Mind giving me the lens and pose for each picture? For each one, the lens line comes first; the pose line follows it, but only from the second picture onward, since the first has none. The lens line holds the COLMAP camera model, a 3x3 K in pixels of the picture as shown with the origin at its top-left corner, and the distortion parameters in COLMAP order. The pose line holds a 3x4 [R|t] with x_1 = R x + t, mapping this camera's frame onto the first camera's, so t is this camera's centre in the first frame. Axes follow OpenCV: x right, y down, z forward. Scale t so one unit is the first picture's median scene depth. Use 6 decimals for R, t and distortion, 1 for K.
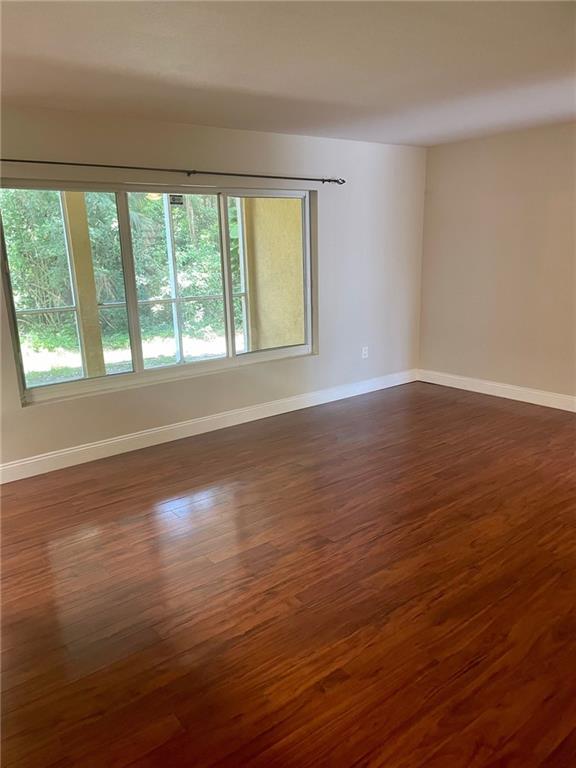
lens RADIAL K [[582.2, 0, 286.0], [0, 582.2, 391.8], [0, 0, 1]] dist [0.008139, 0.001187]
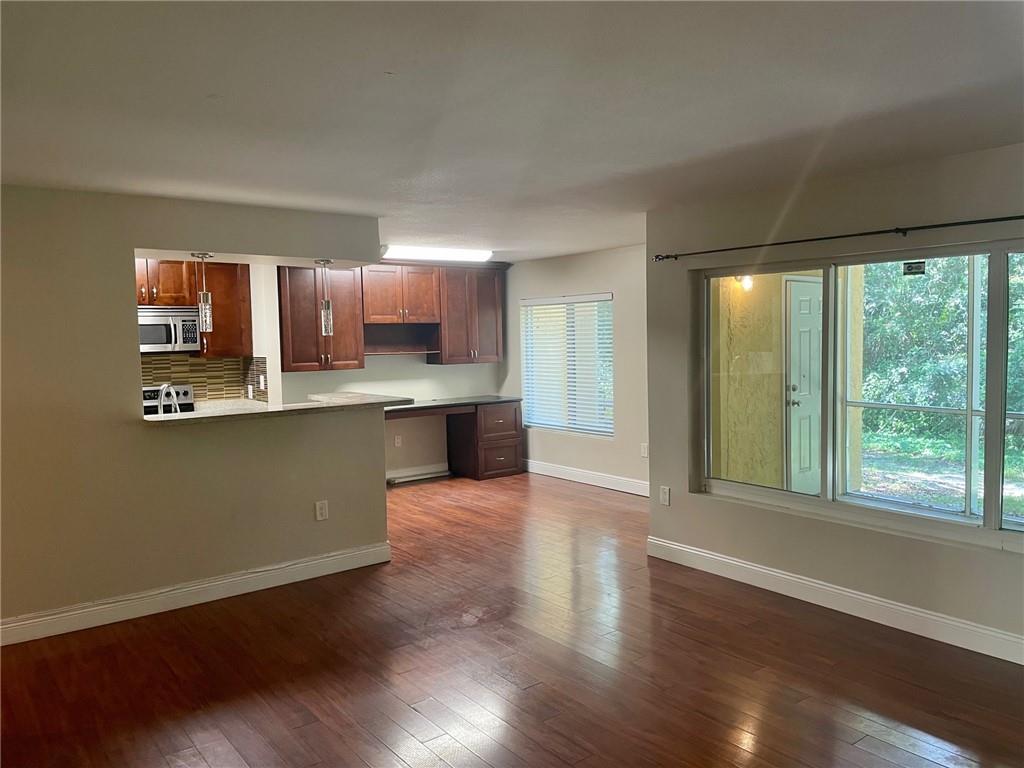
lens RADIAL K [[776.4, 0, 528.5], [0, 776.4, 381.8], [0, 0, 1]] dist [0.080764, 0.000863]
pose [[-0.010811, 0.087983, -0.996063, 1.278033], [-0.234423, 0.968138, 0.088061, -0.312199], [0.972075, 0.234452, 0.010159, 1.024969]]
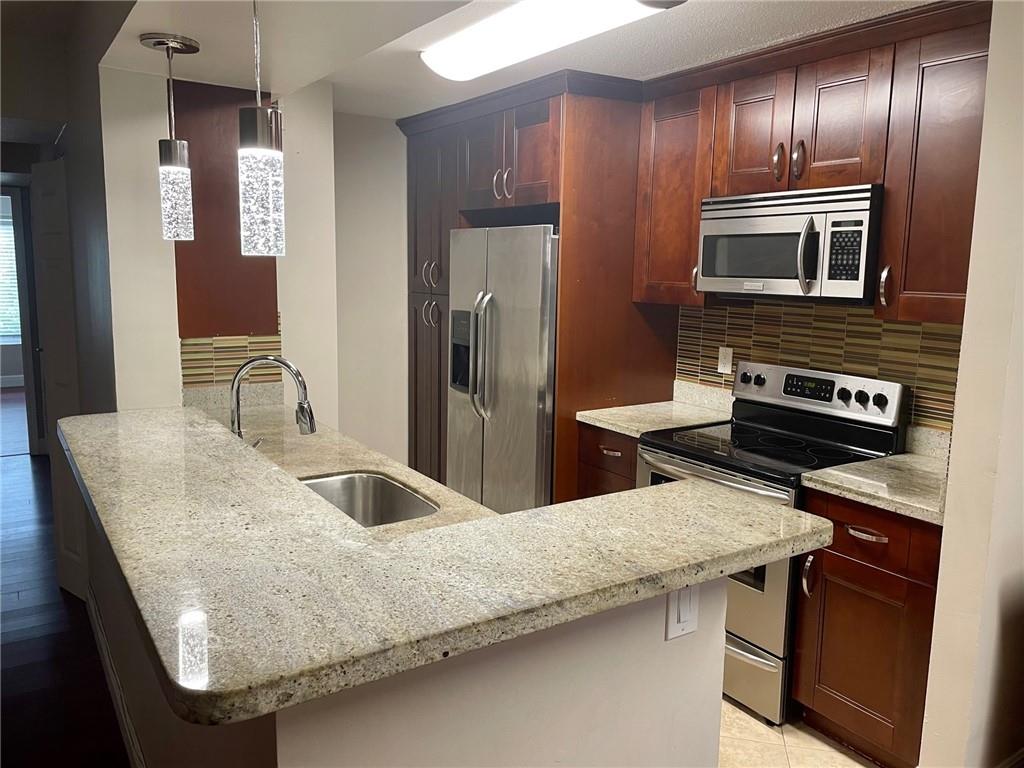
lens RADIAL K [[776.4, 0, 508.5], [0, 776.4, 371.0], [0, 0, 1]] dist [0.007740, -0.000215]
pose [[-0.996338, -0.006765, 0.085233, -0.911988], [0.027010, 0.920913, 0.388832, -0.247064], [-0.081122, 0.389711, -0.917358, 0.965605]]
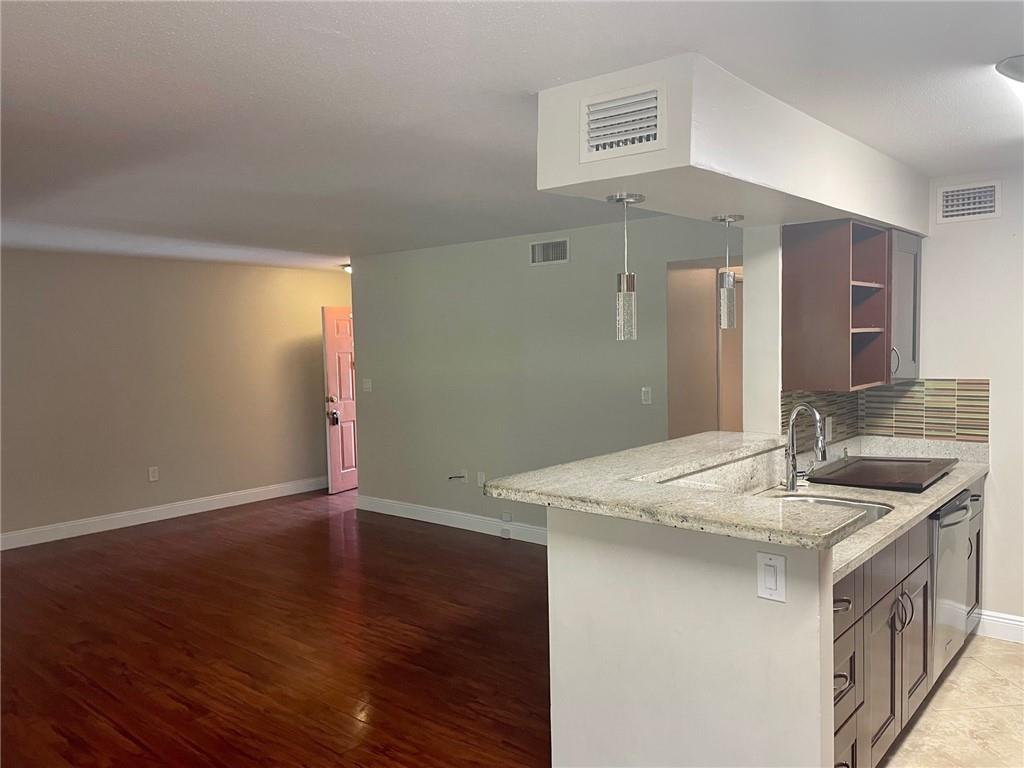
lens RADIAL K [[776.2, 0, 512.0], [0, 776.2, 384.0], [0, 0, 1]] dist [0.008139, 0.001187]
pose [[-0.183114, -0.030206, 0.982628, -1.696293], [0.280540, 0.956361, 0.081678, -0.198626], [-0.942214, 0.290622, -0.166649, 0.833888]]
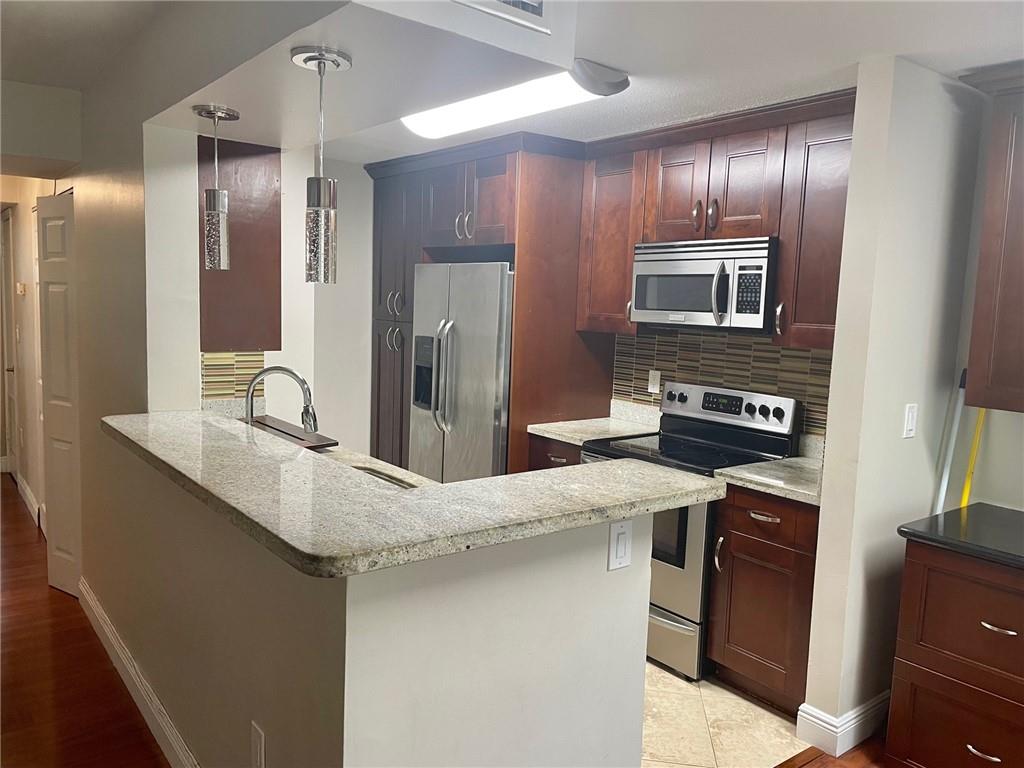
lens RADIAL K [[776.2, 0, 512.0], [0, 776.2, 384.0], [0, 0, 1]] dist [0.008139, 0.001187]
pose [[-0.999900, -0.014072, -0.001363, -0.881743], [-0.013601, 0.931100, 0.364511, -0.293757], [-0.003861, 0.364493, -0.931198, 1.155858]]
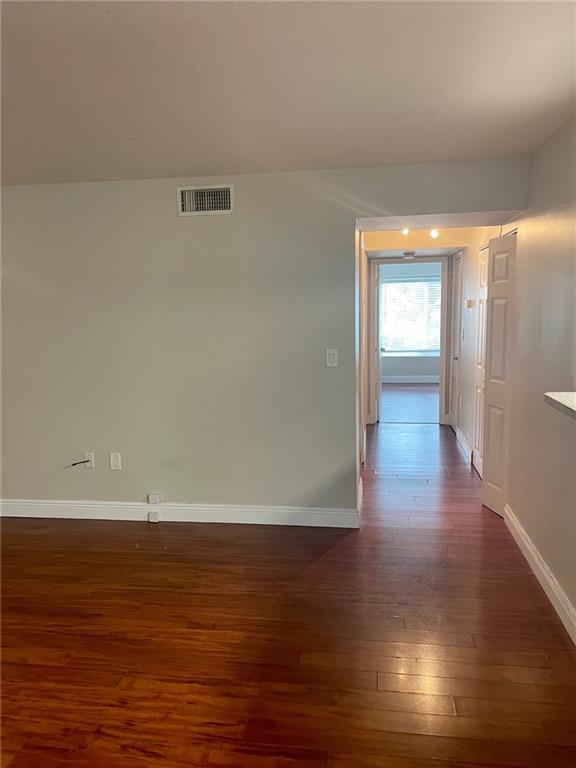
lens RADIAL K [[582.2, 0, 286.0], [0, 582.2, 391.8], [0, 0, 1]] dist [0.008139, 0.001187]
pose [[-0.682105, -0.072839, 0.727618, -0.796807], [0.224904, 0.925901, 0.303524, -0.298232], [-0.695810, 0.370679, -0.615180, 1.189421]]
